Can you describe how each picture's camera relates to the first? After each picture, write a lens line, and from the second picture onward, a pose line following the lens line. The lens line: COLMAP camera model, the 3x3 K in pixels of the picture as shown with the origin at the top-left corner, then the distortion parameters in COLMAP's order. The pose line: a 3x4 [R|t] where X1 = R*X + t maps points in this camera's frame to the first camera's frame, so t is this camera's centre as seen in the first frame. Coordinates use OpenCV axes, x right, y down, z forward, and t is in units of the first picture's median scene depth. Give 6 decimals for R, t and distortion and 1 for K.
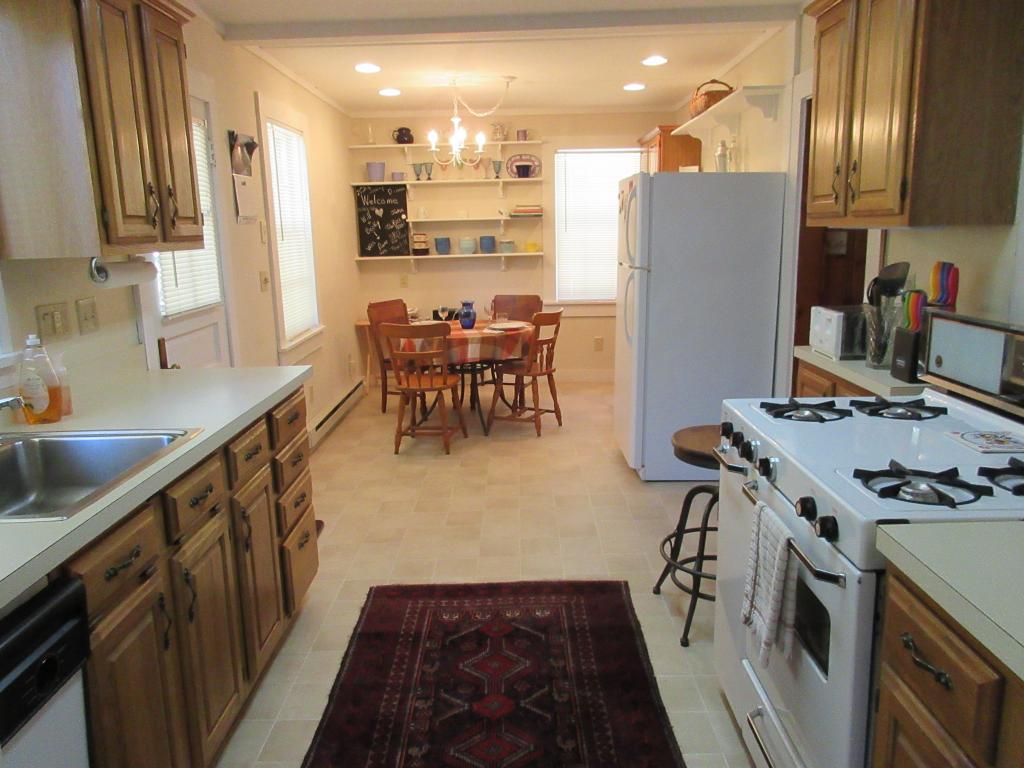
lens RADIAL K [[760.3, 0, 513.2], [0, 760.3, 382.3], [0, 0, 1]] dist [-0.000589, 0.004856]
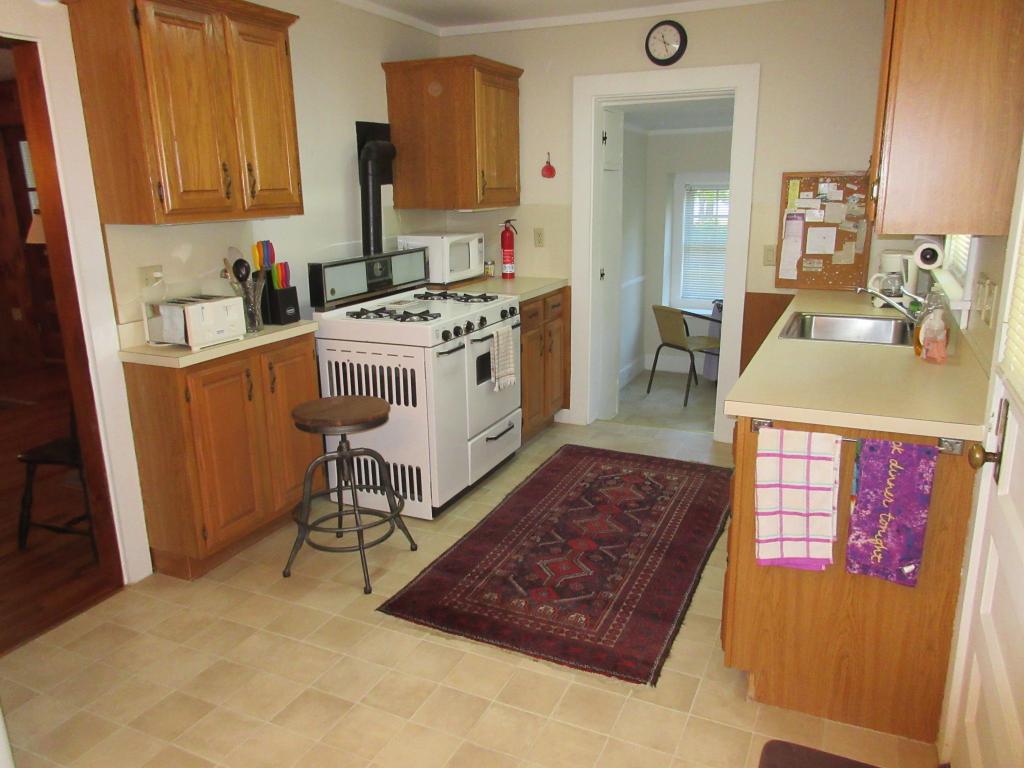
lens RADIAL K [[760.3, 0, 513.5], [0, 760.3, 384.2], [0, 0, 1]] dist [-0.000589, 0.004856]
pose [[-0.909016, -0.073338, 0.410257, -0.407207], [0.113307, 0.903825, 0.412627, -0.387583], [-0.401062, 0.421570, -0.813282, 1.805253]]
